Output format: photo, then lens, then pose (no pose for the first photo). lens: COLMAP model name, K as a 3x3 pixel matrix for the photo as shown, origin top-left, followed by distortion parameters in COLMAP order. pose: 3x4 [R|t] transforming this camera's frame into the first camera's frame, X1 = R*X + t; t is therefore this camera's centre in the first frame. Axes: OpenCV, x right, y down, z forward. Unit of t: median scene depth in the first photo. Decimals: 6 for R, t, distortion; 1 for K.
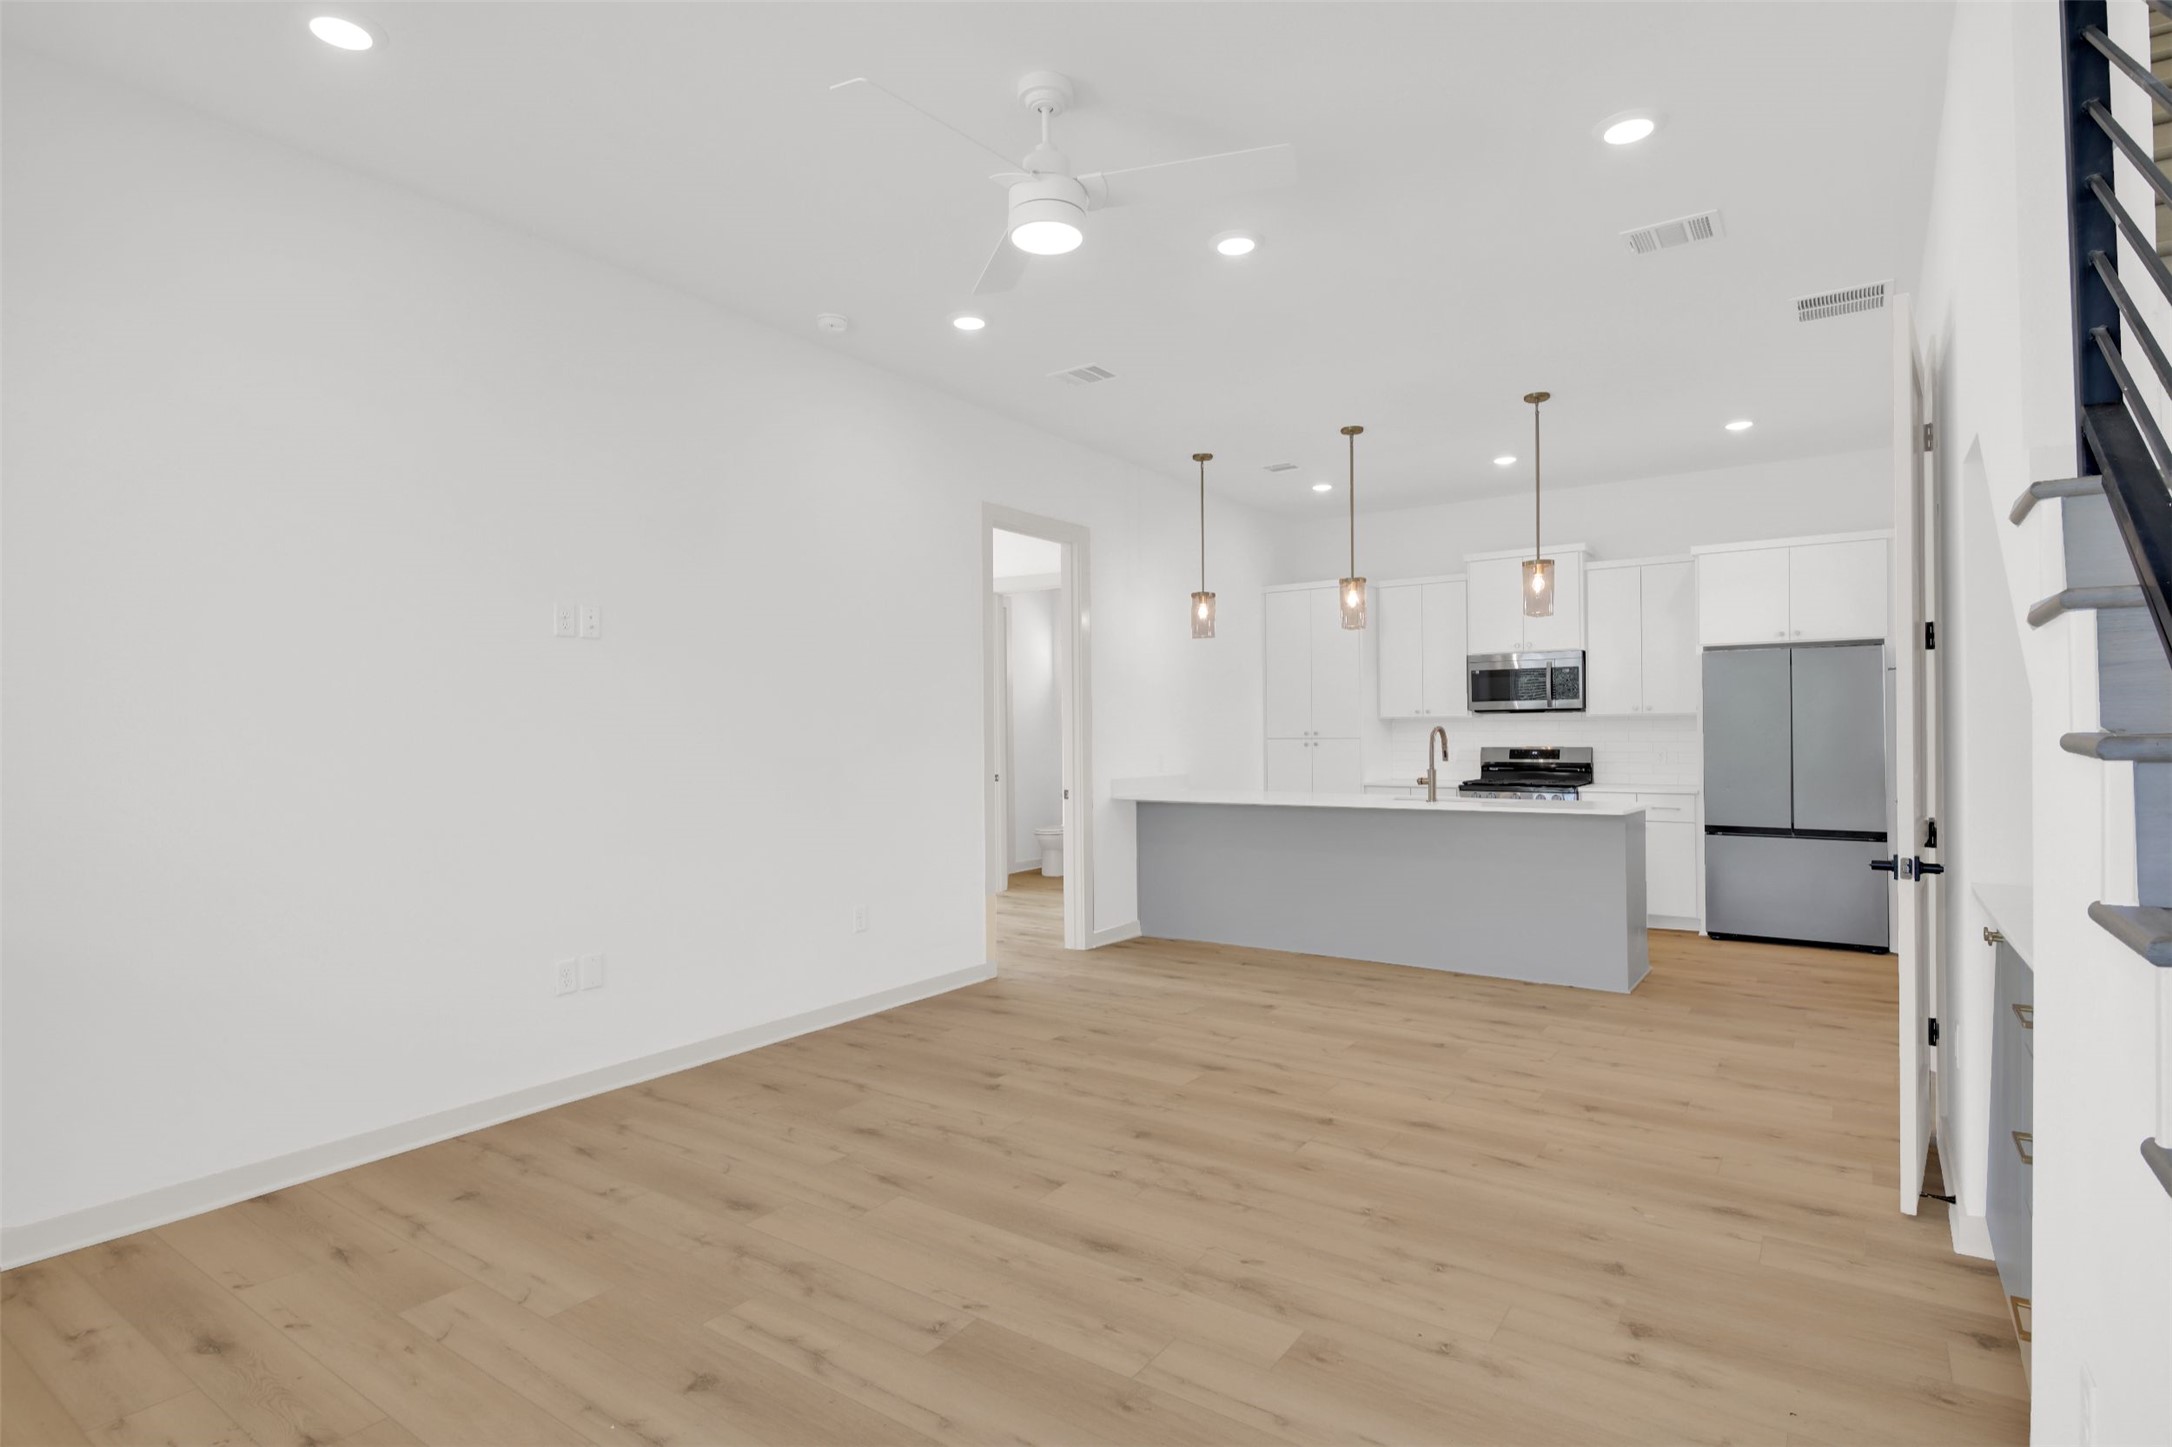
lens RADIAL K [[1038.7, 0, 1086.0], [0, 1038.7, 723.5], [0, 0, 1]] dist [-0.000725, -0.000293]
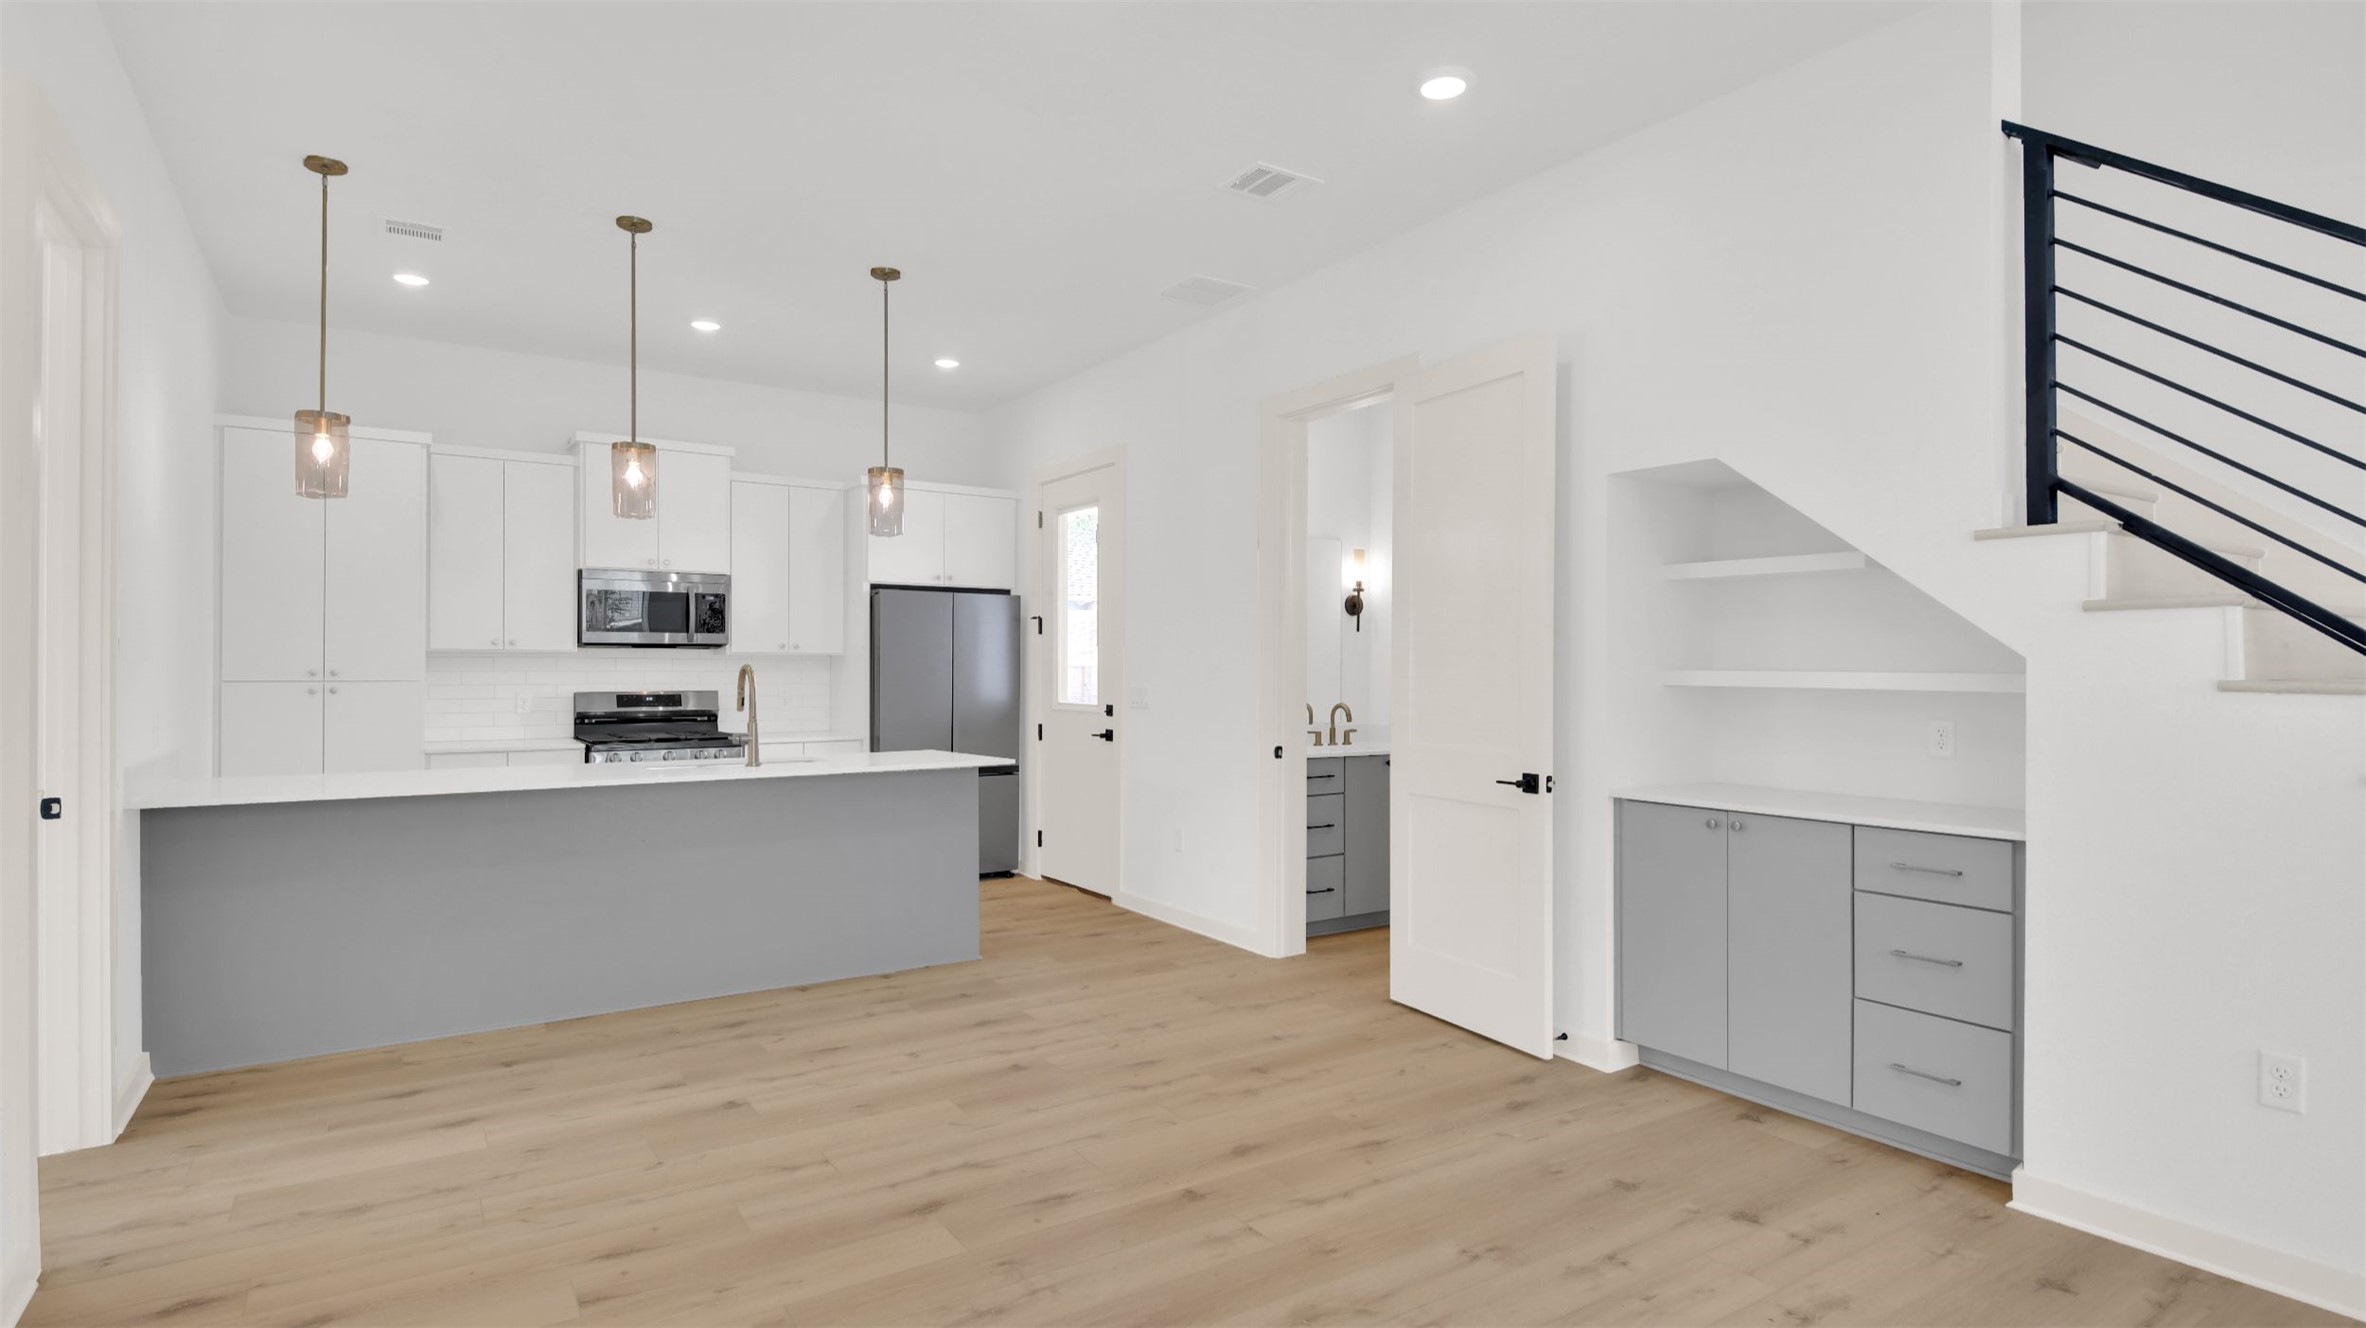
lens RADIAL K [[1152.8, 0, 1175.4], [0, 1152.8, 671.3], [0, 0, 1]] dist [0.023227, -0.001229]
pose [[0.387352, 0.006019, 0.921912, -0.326138], [-0.013946, 0.999903, -0.000669, 0.003258], [-0.921826, -0.012598, 0.387398, 0.412503]]
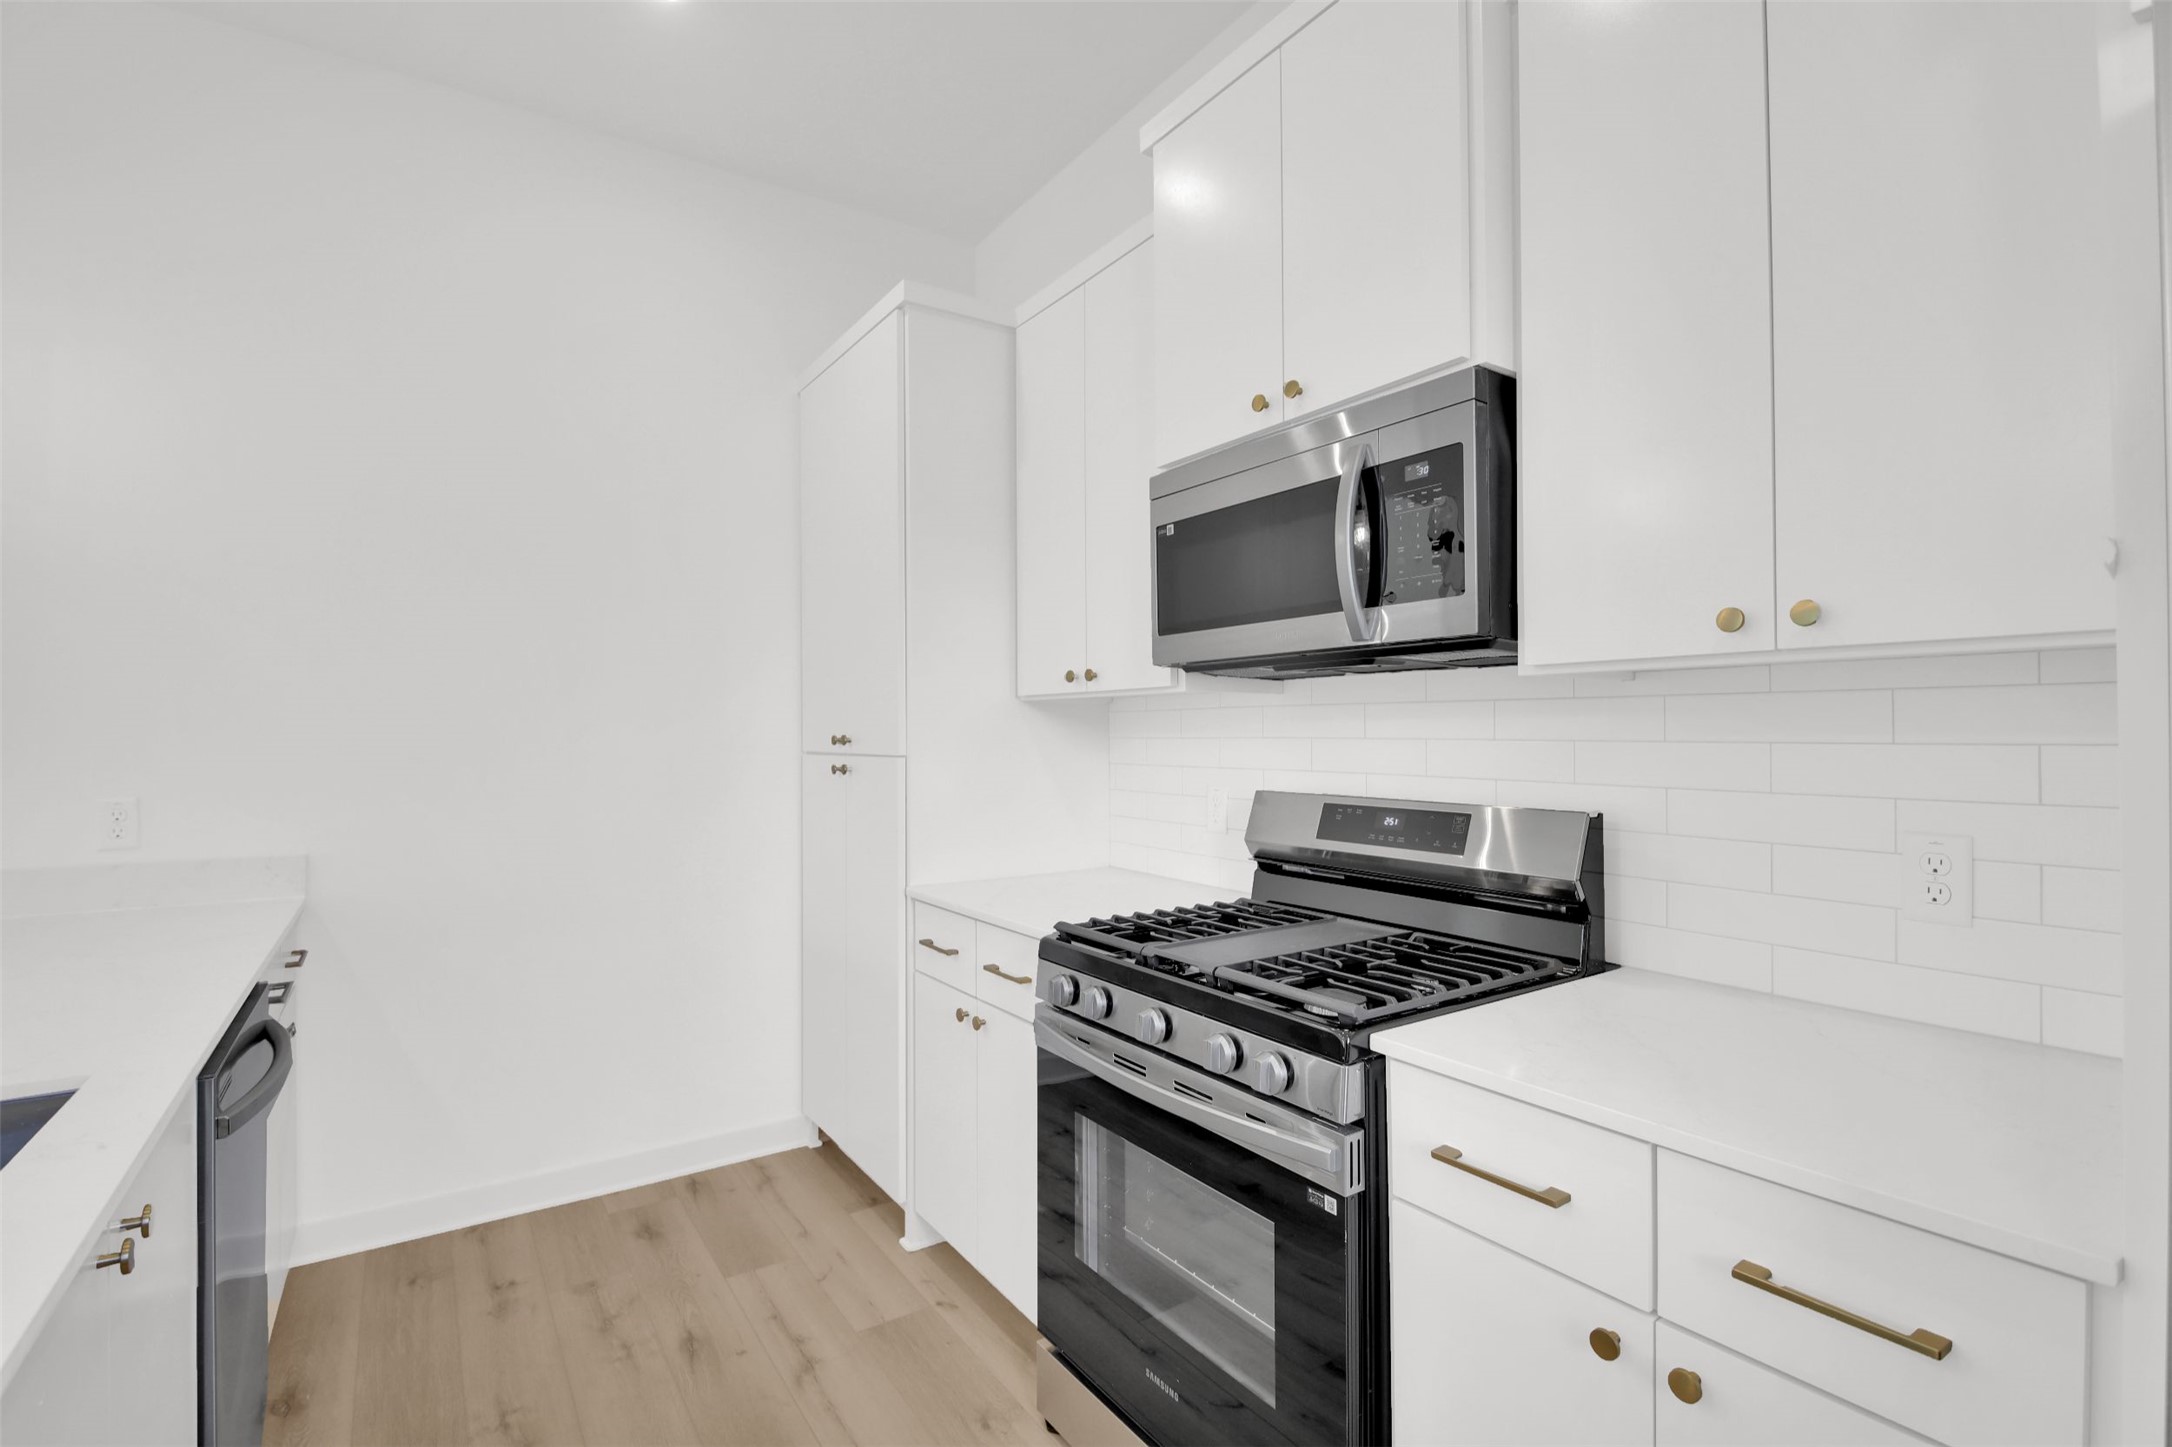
lens RADIAL K [[1038.7, 0, 1086.0], [0, 1038.7, 723.5], [0, 0, 1]] dist [-0.000725, -0.000293]
pose [[0.911561, -0.000609, -0.411165, 0.668310], [0.004702, 0.999949, 0.008944, 0.001401], [0.411138, -0.010086, 0.911517, 1.043589]]
